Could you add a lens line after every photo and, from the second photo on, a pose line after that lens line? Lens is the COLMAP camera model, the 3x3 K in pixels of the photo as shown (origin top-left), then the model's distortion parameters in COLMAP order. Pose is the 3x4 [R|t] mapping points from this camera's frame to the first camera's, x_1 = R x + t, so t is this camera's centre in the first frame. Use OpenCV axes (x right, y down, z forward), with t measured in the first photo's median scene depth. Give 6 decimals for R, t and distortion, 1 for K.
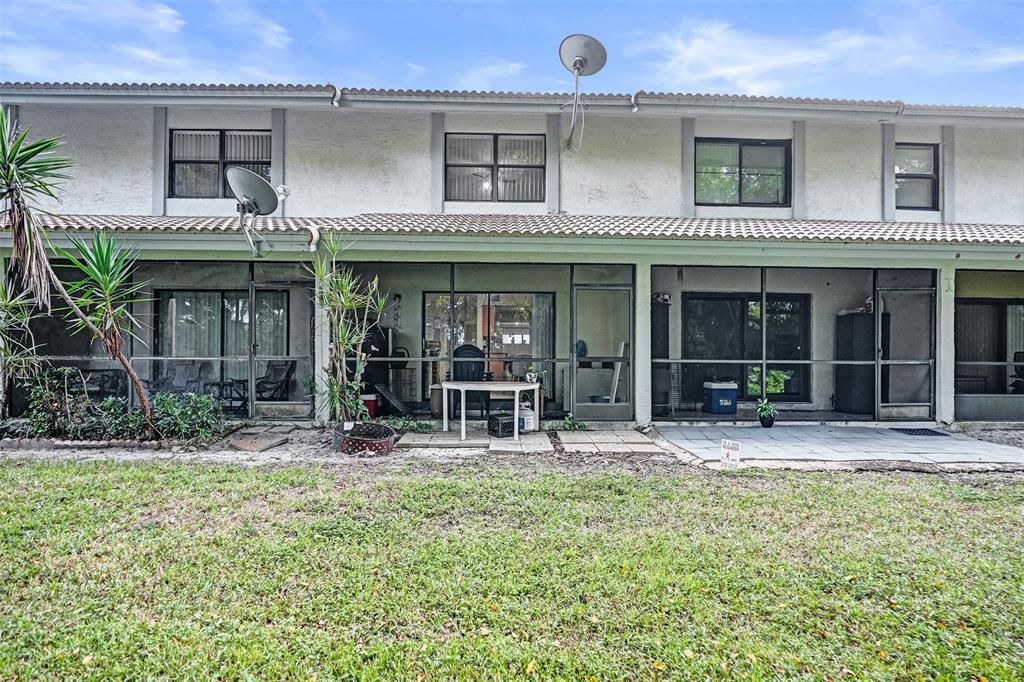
lens RADIAL K [[474.7, 0, 512.6], [0, 474.7, 339.4], [0, 0, 1]] dist [-0.012462, 0.000348]
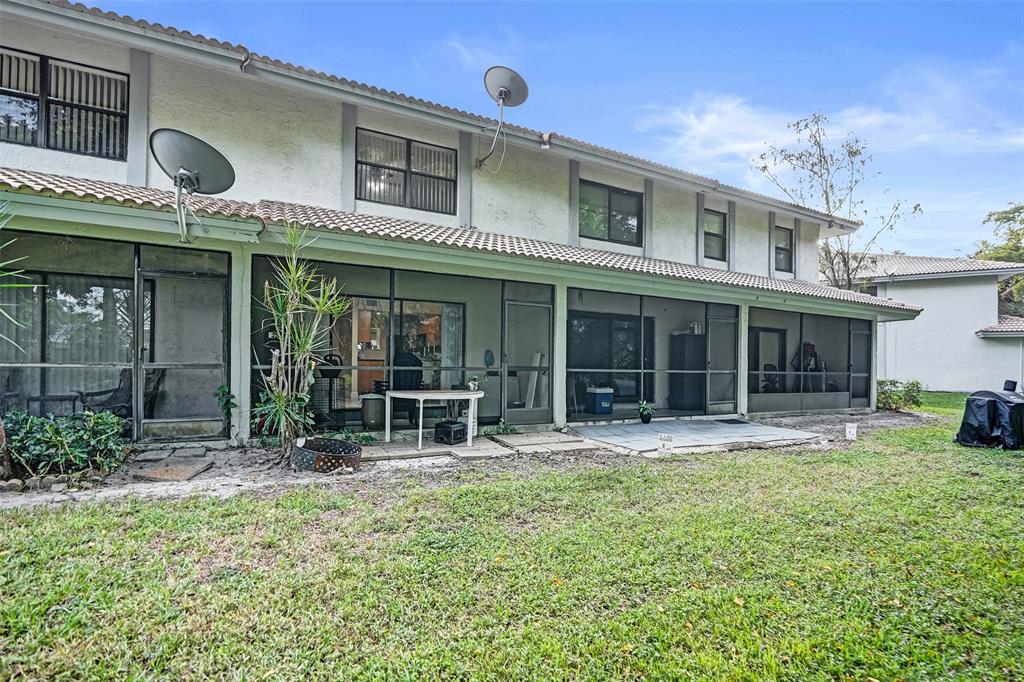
lens RADIAL K [[479.3, 0, 509.9], [0, 479.3, 340.6], [0, 0, 1]] dist [-0.011236, -0.000206]
pose [[0.899108, 0.029494, 0.436733, -0.314312], [-0.026732, 0.999565, -0.012470, -0.007476], [-0.436911, -0.000463, 0.899505, 0.010550]]
